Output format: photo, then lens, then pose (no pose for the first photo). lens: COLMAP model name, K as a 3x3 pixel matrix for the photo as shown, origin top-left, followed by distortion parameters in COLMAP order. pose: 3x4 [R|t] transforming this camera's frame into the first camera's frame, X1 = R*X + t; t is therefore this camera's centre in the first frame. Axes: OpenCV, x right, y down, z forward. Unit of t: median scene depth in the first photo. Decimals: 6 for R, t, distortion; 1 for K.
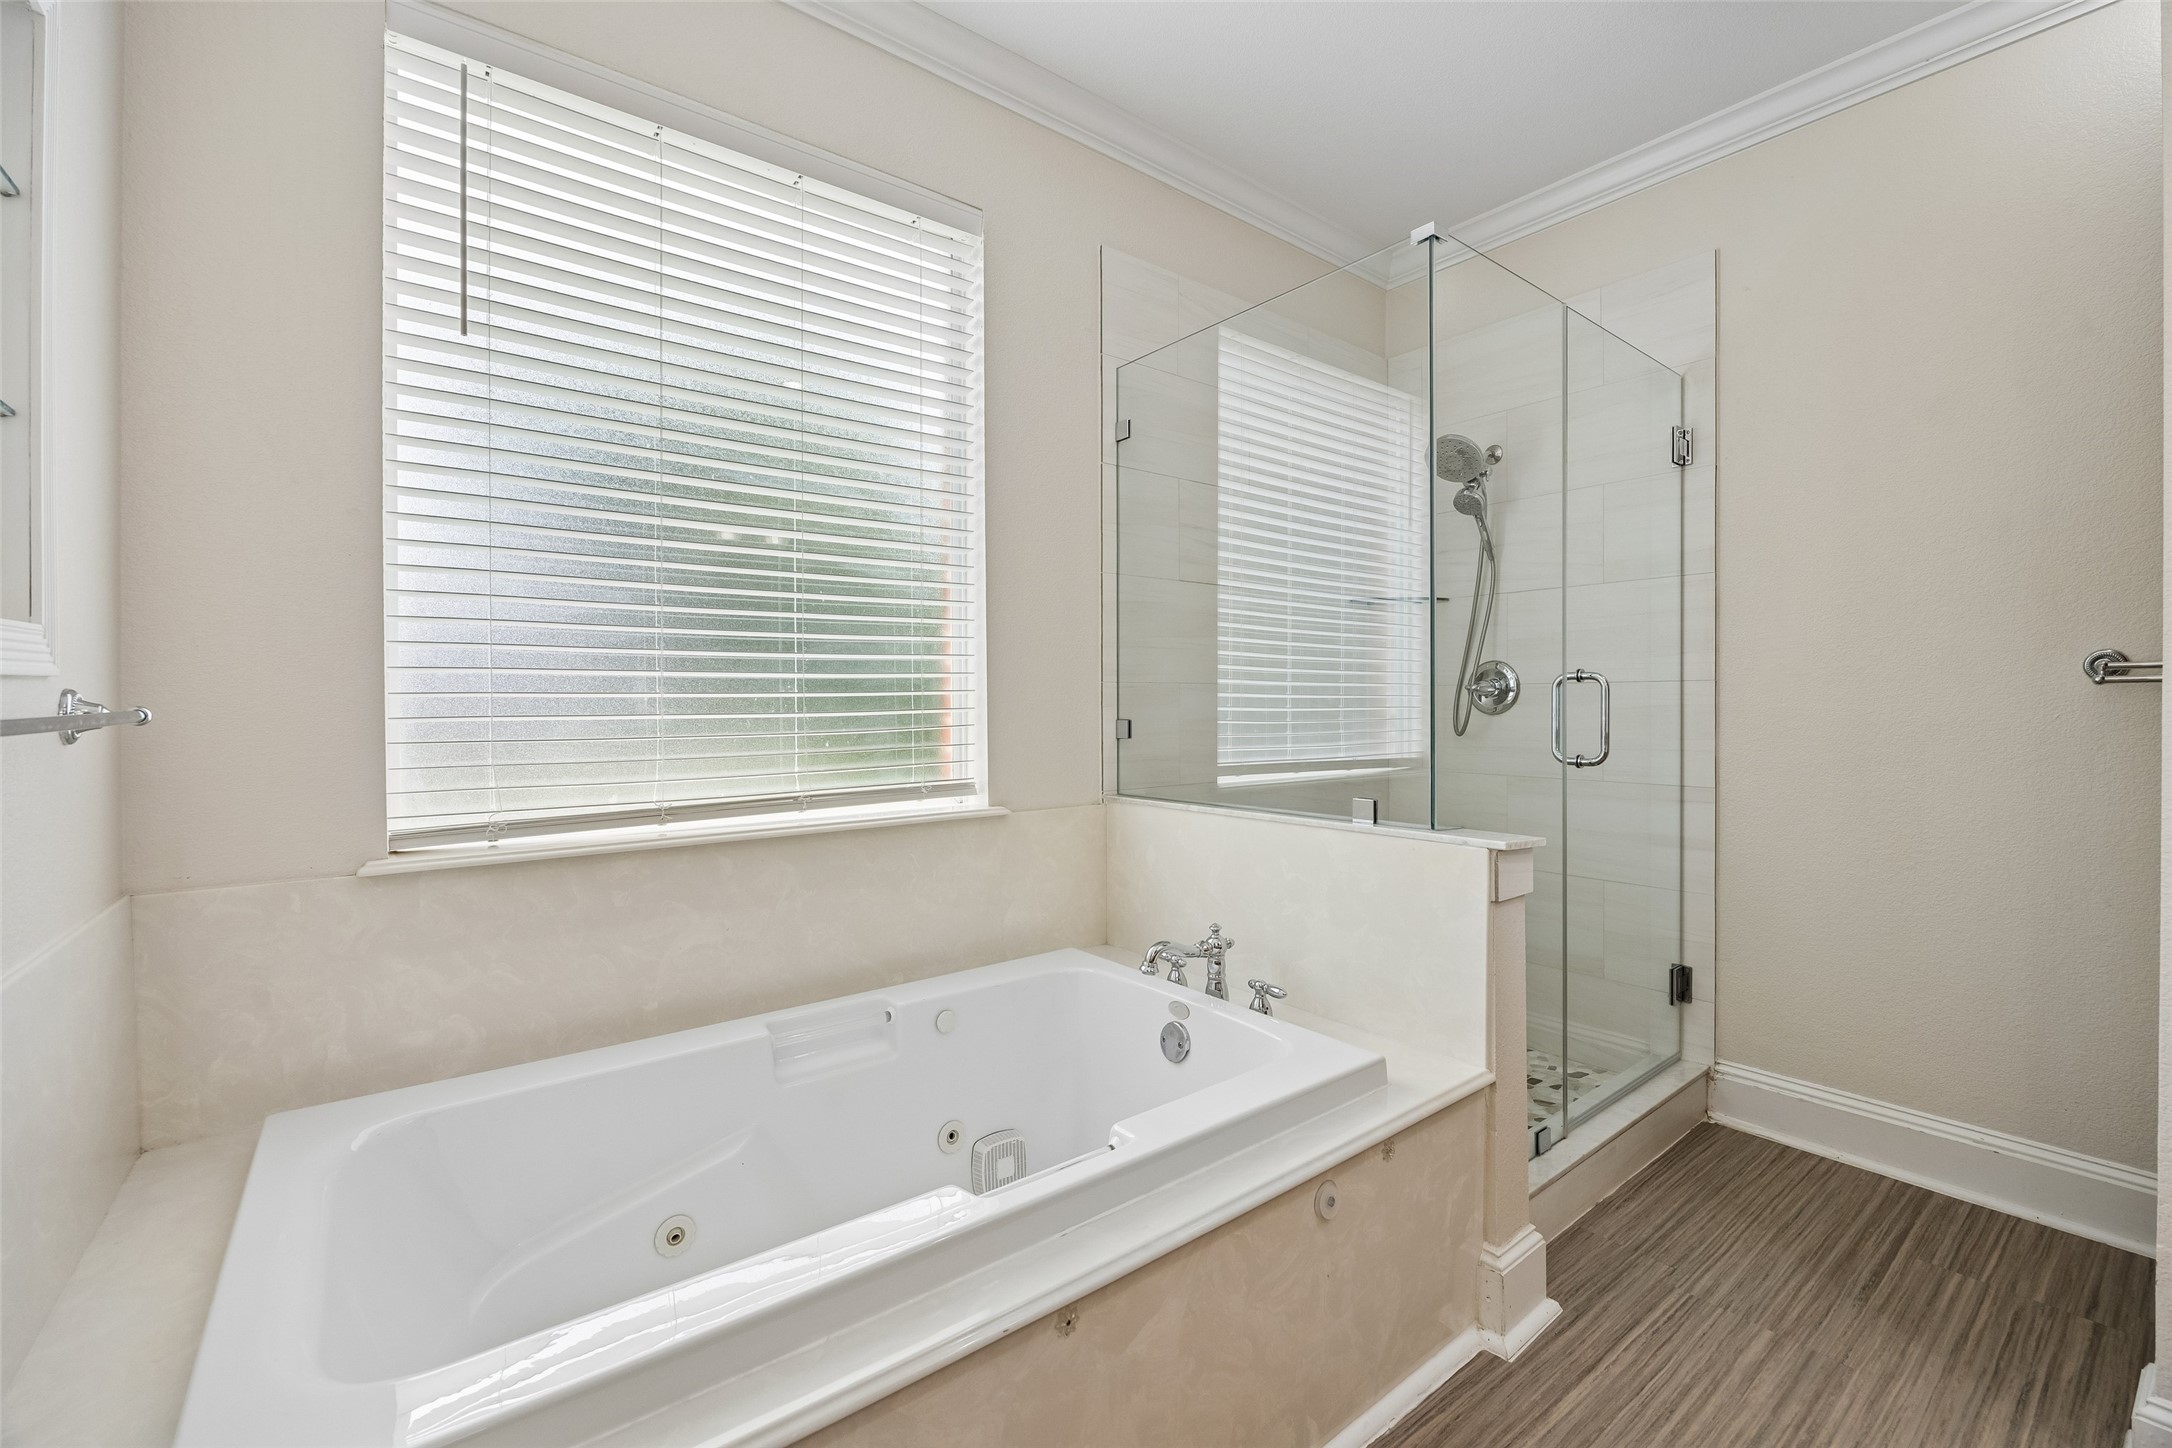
lens RADIAL K [[904.7, 0, 1091.2], [0, 904.7, 707.2], [0, 0, 1]] dist [-0.004960, -0.000323]
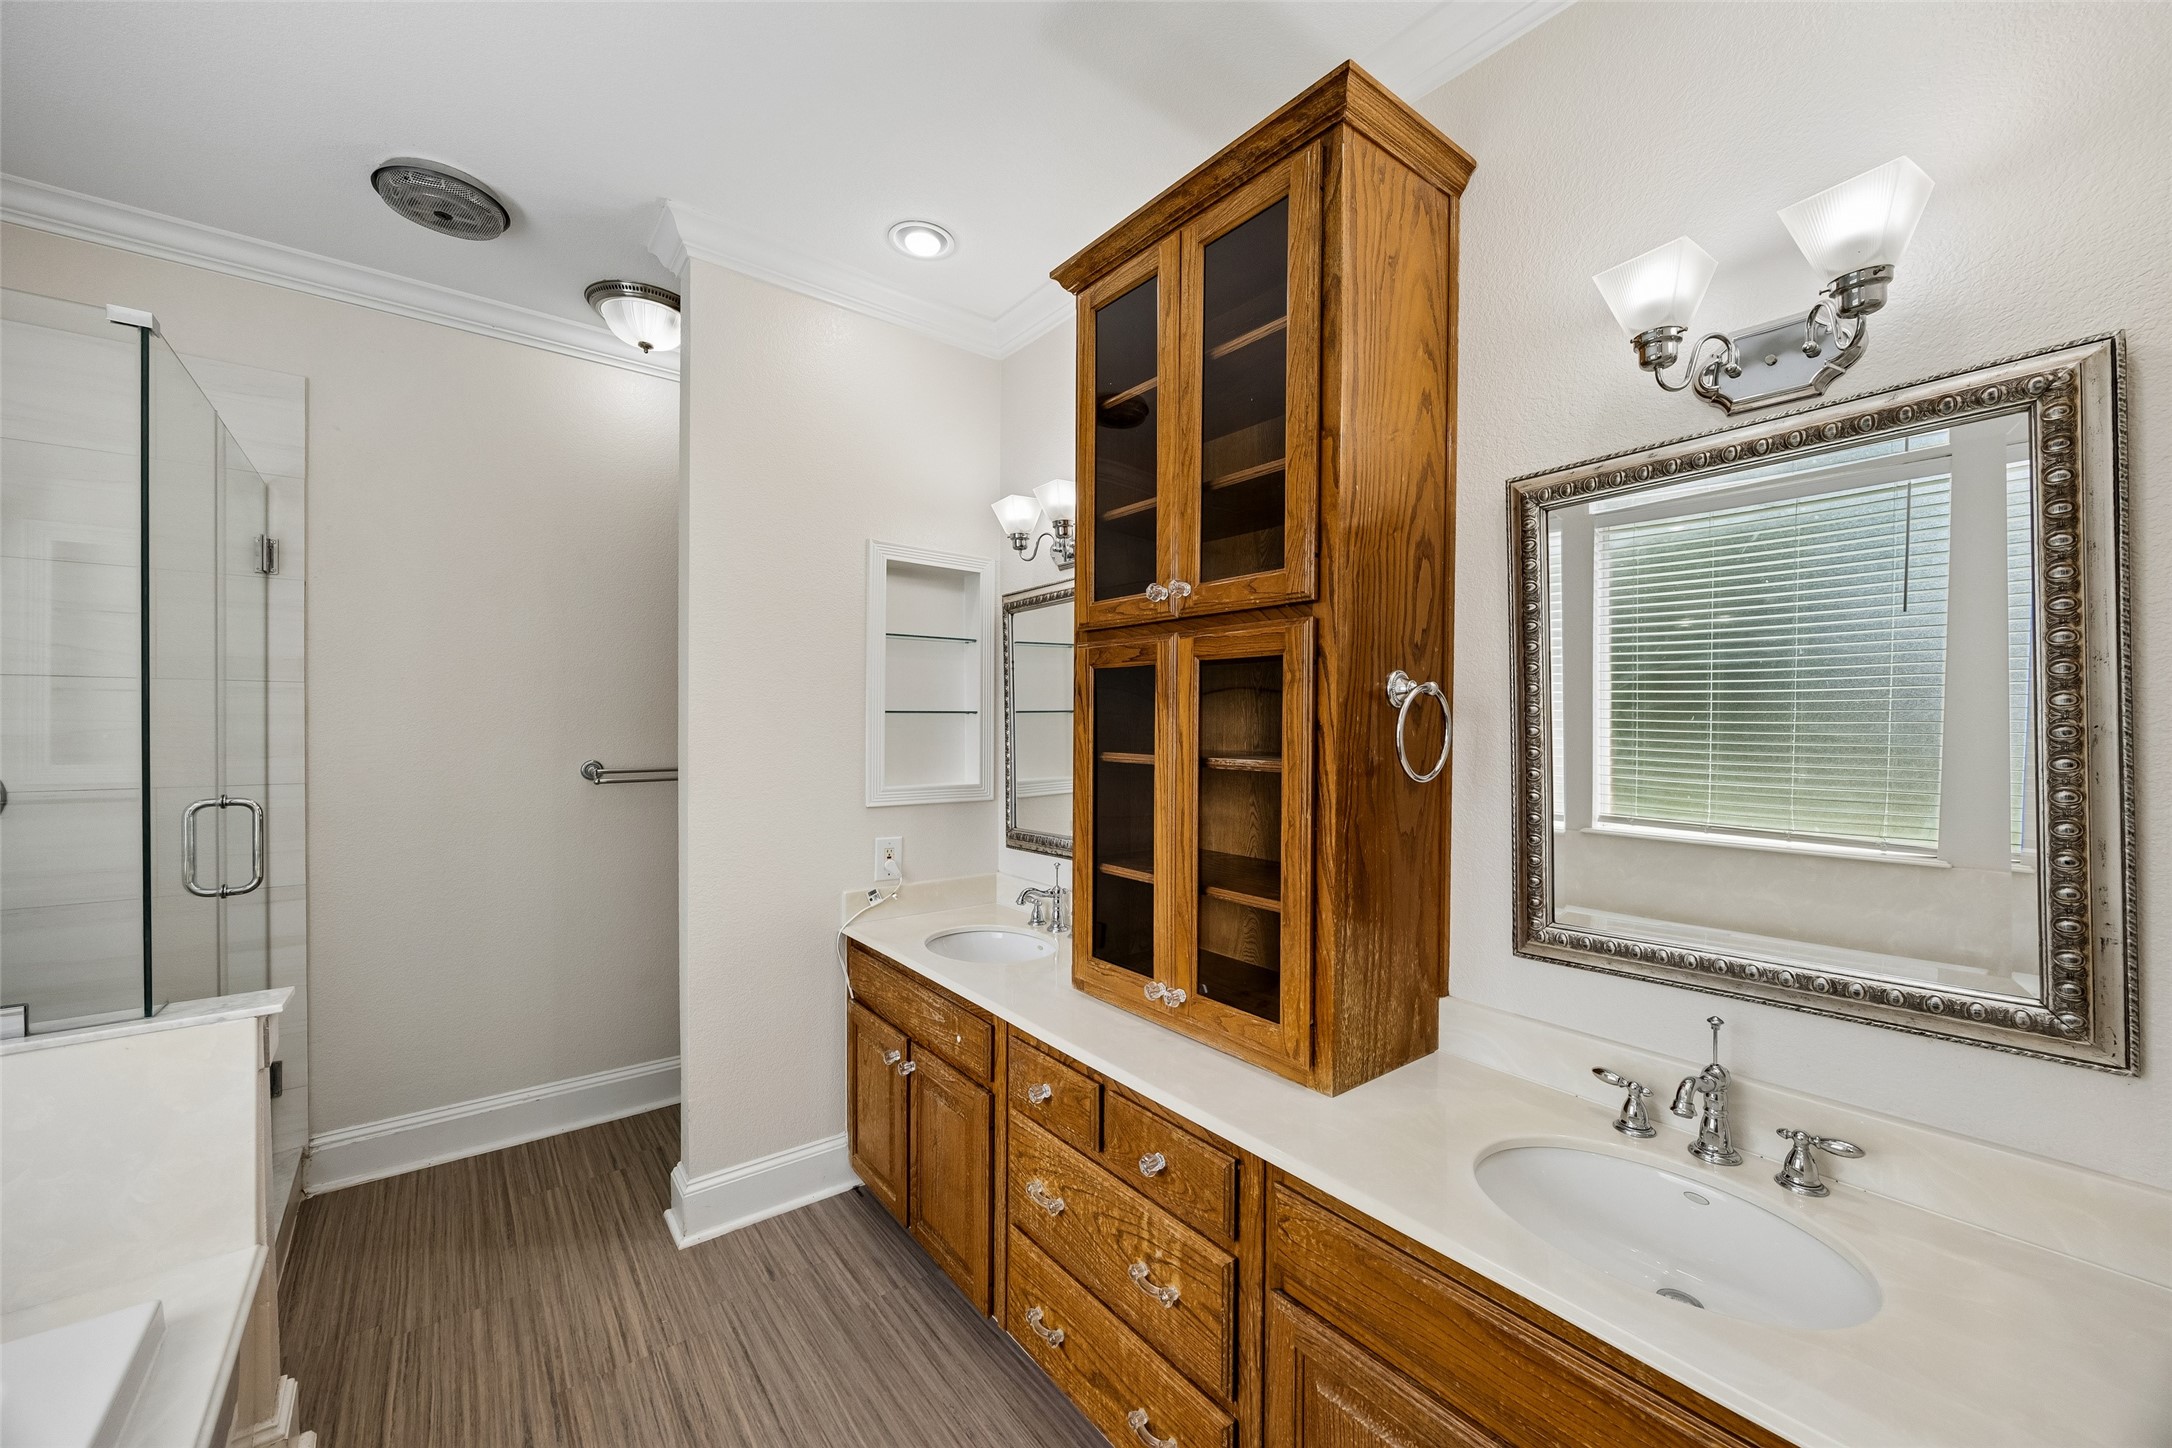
lens RADIAL K [[823.9, 0, 1091.3], [0, 823.9, 721.7], [0, 0, 1]] dist [-0.003412, -0.000606]
pose [[-0.000313, 0.003796, 0.999993, -0.372054], [-0.003298, 0.999987, -0.003797, -0.134885], [-0.999995, -0.003299, -0.000301, 0.091537]]
